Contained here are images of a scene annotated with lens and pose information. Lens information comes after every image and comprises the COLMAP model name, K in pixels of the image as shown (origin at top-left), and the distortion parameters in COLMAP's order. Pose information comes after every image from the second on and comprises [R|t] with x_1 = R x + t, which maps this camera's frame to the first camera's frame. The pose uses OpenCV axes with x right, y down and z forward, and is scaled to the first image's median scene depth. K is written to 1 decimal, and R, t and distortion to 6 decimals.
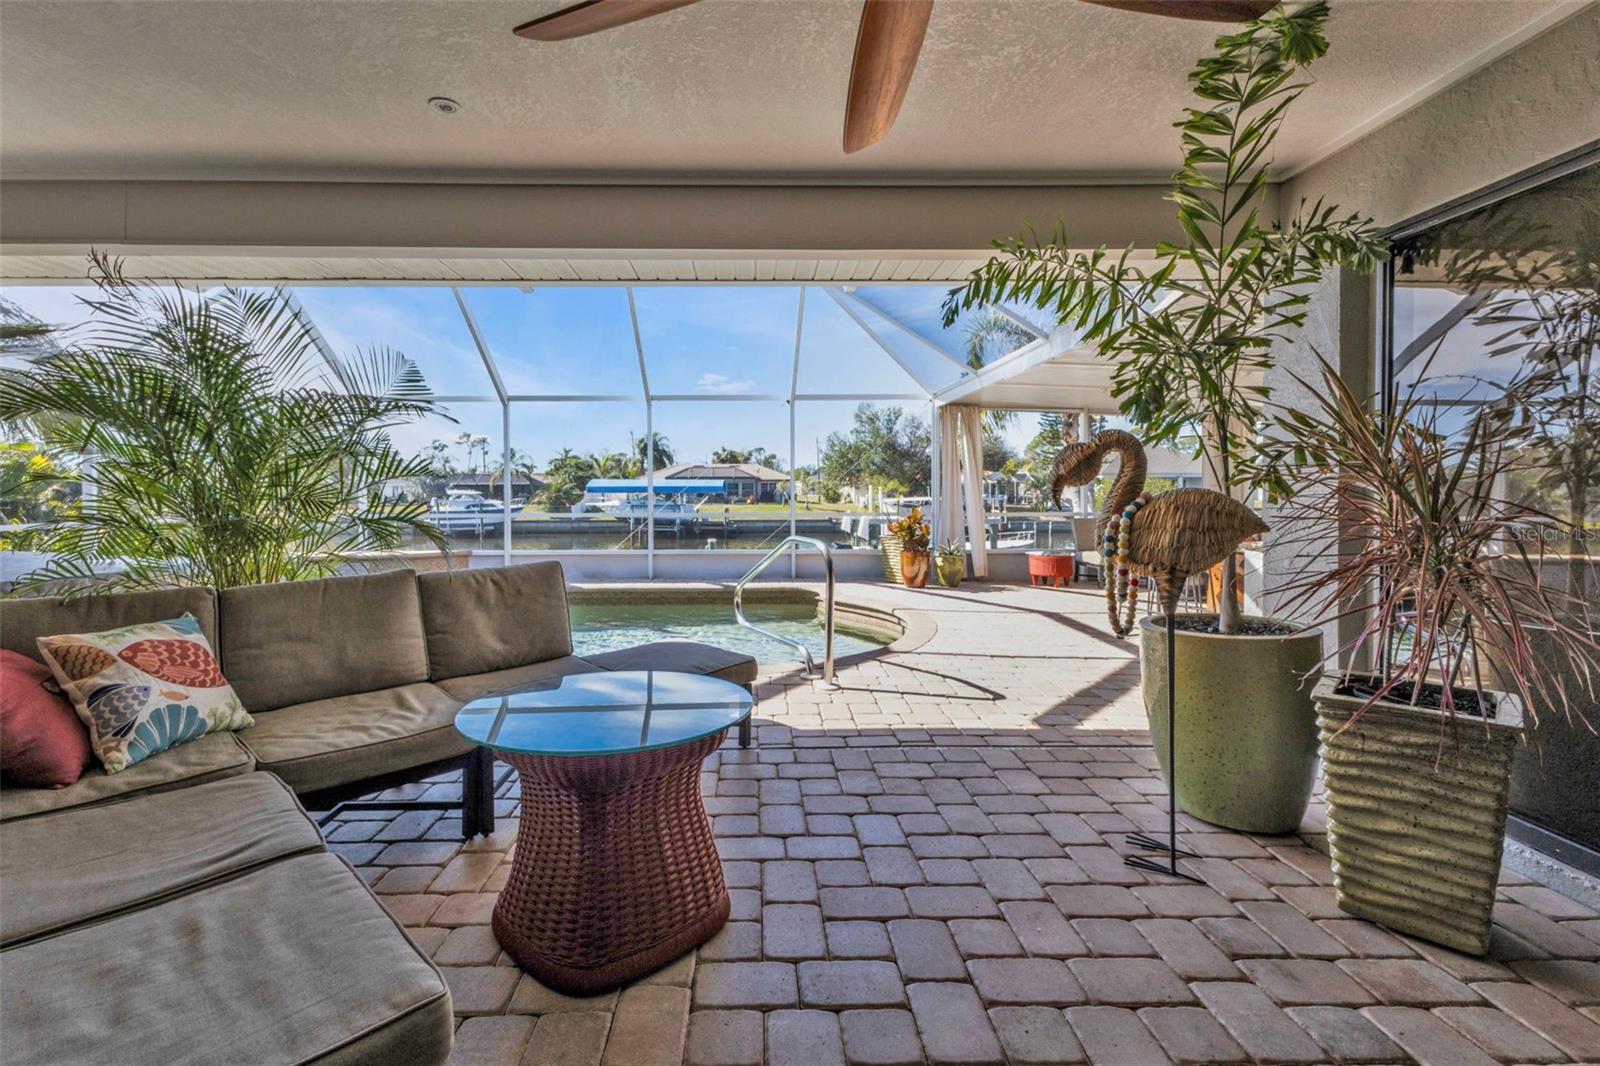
lens RADIAL K [[708.6, 0, 759.6], [0, 708.6, 491.2], [0, 0, 1]] dist [0.014189, -0.000096]
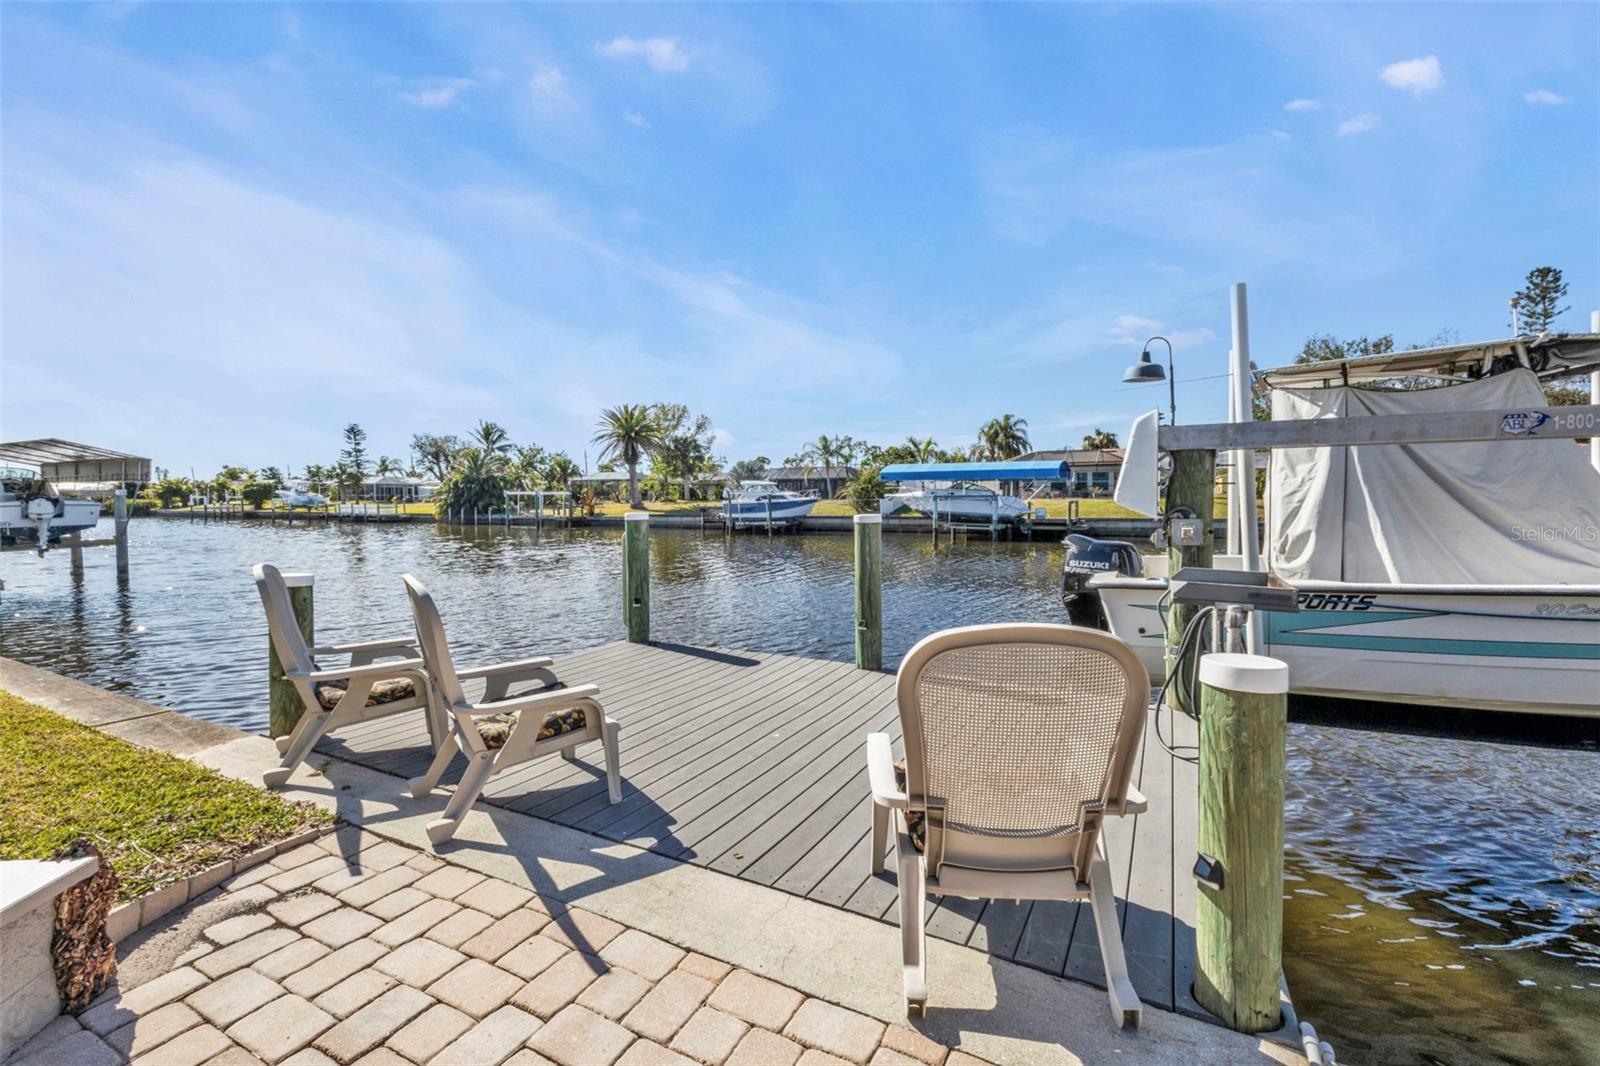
lens RADIAL K [[690.3, 0, 799.2], [0, 690.3, 528.6], [0, 0, 1]] dist [0.012349, -0.000713]
pose [[0.873115, 0.021615, -0.487035, 0.055806], [-0.000162, 0.999029, 0.044047, 0.021203], [0.487514, -0.038379, 0.872271, 0.259894]]
